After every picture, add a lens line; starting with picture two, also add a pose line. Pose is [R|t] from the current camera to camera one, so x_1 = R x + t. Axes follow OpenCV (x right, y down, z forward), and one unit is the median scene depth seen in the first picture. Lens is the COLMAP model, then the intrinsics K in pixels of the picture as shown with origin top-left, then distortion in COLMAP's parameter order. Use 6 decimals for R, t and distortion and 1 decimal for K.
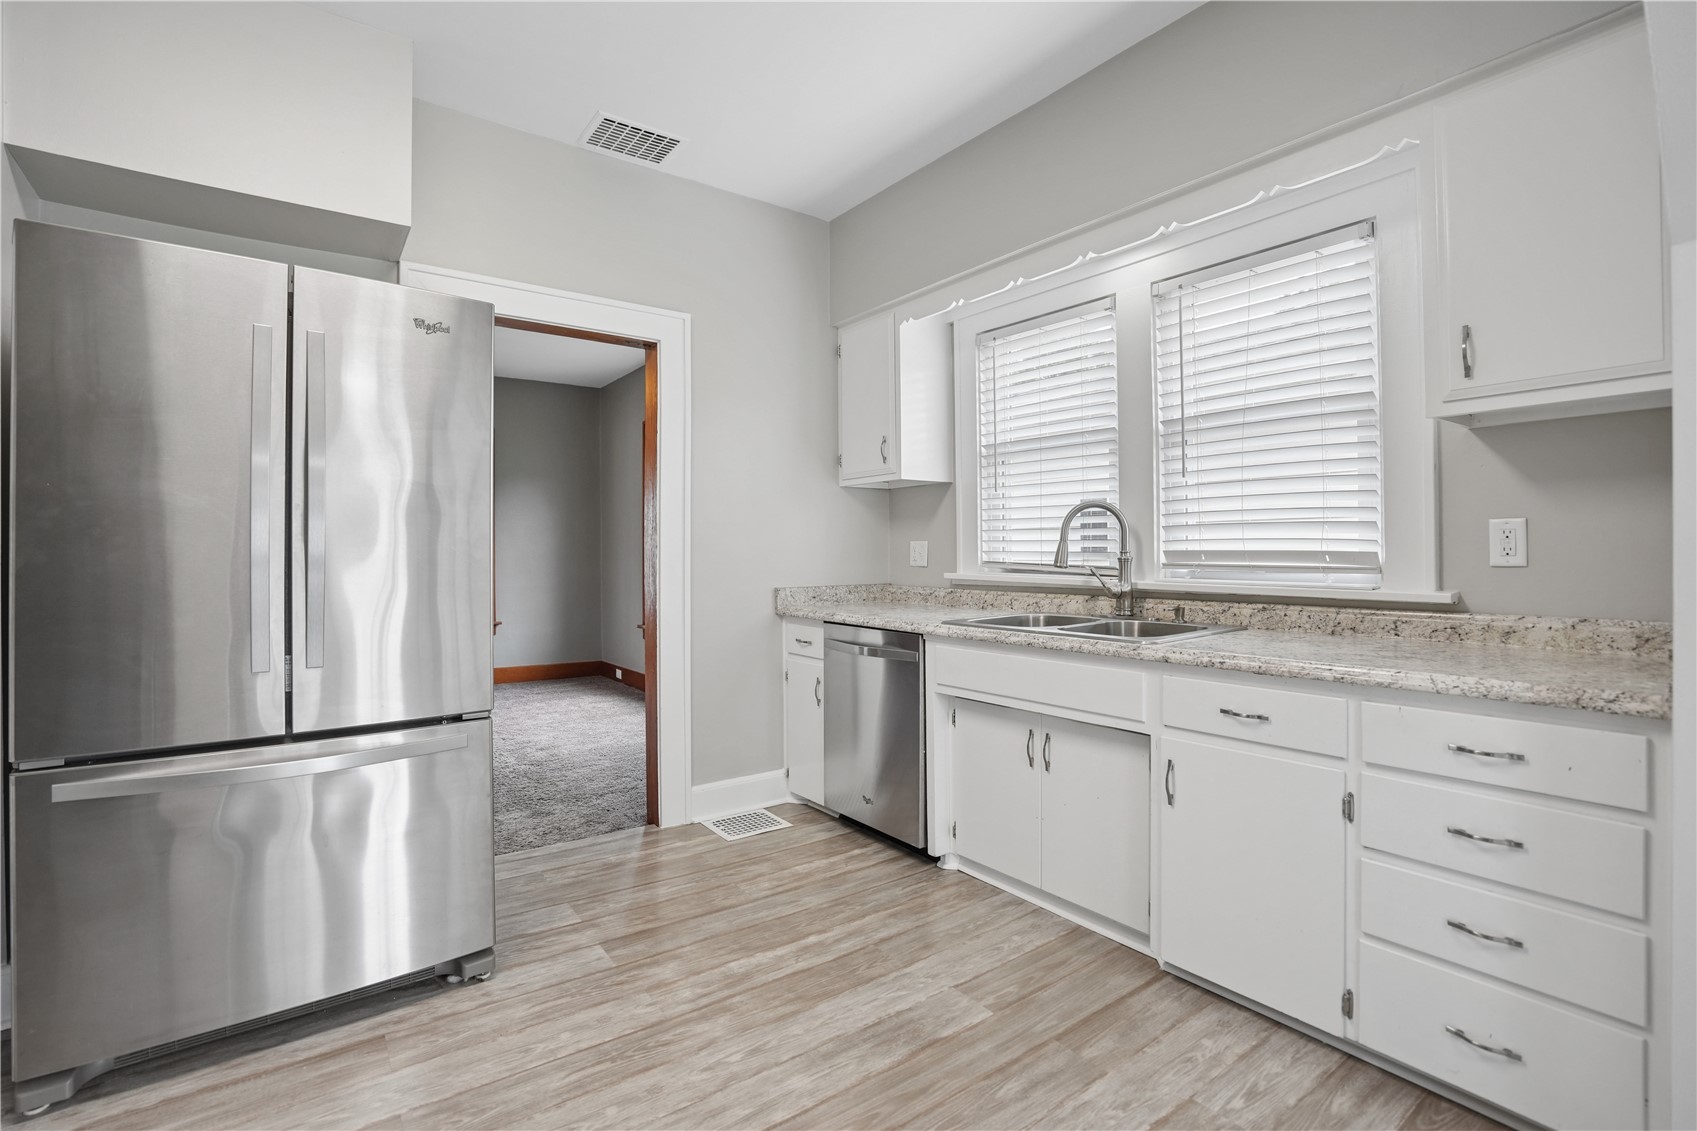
lens RADIAL K [[796.2, 0, 849.6], [0, 796.2, 551.6], [0, 0, 1]] dist [0.043586, 0.000055]
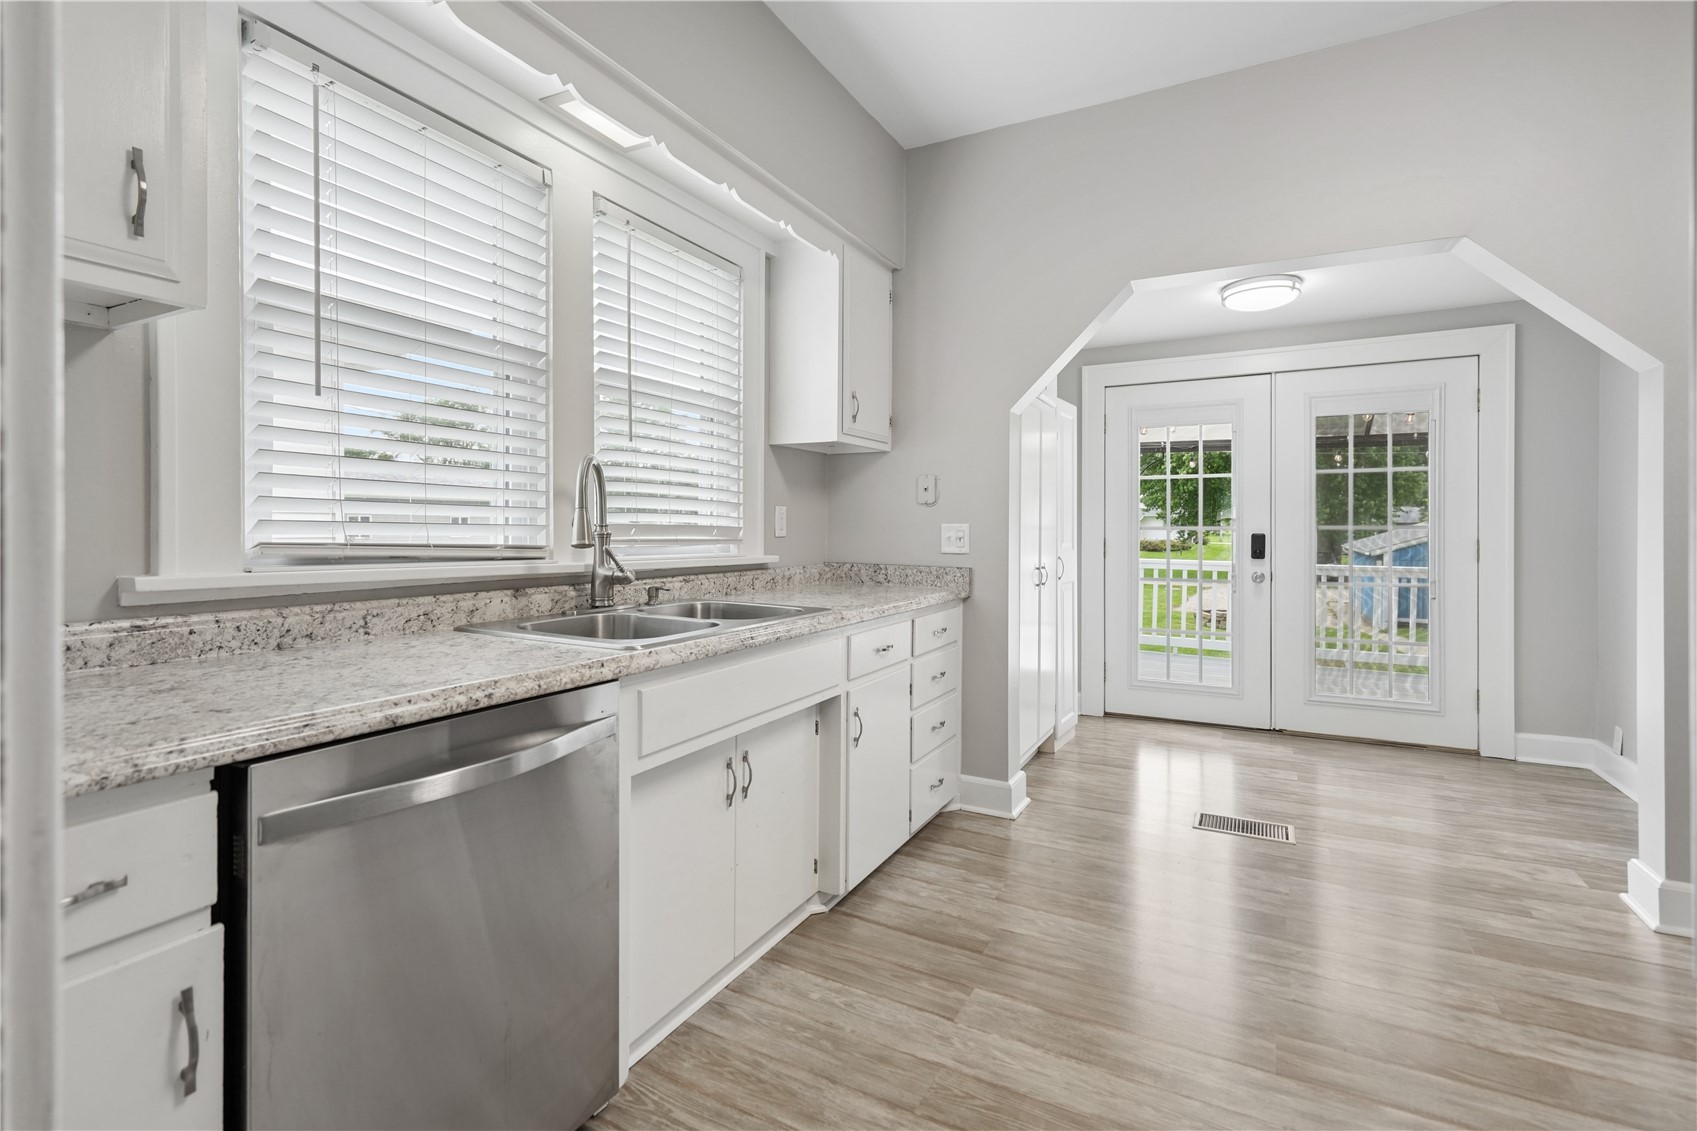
lens RADIAL K [[796.2, 0, 849.6], [0, 796.2, 551.6], [0, 0, 1]] dist [0.043586, 0.000055]
pose [[-0.425386, 0.009068, 0.904967, -0.575744], [0.030718, 0.999518, 0.004424, 0.038786], [-0.904491, 0.029681, -0.425460, 1.390826]]
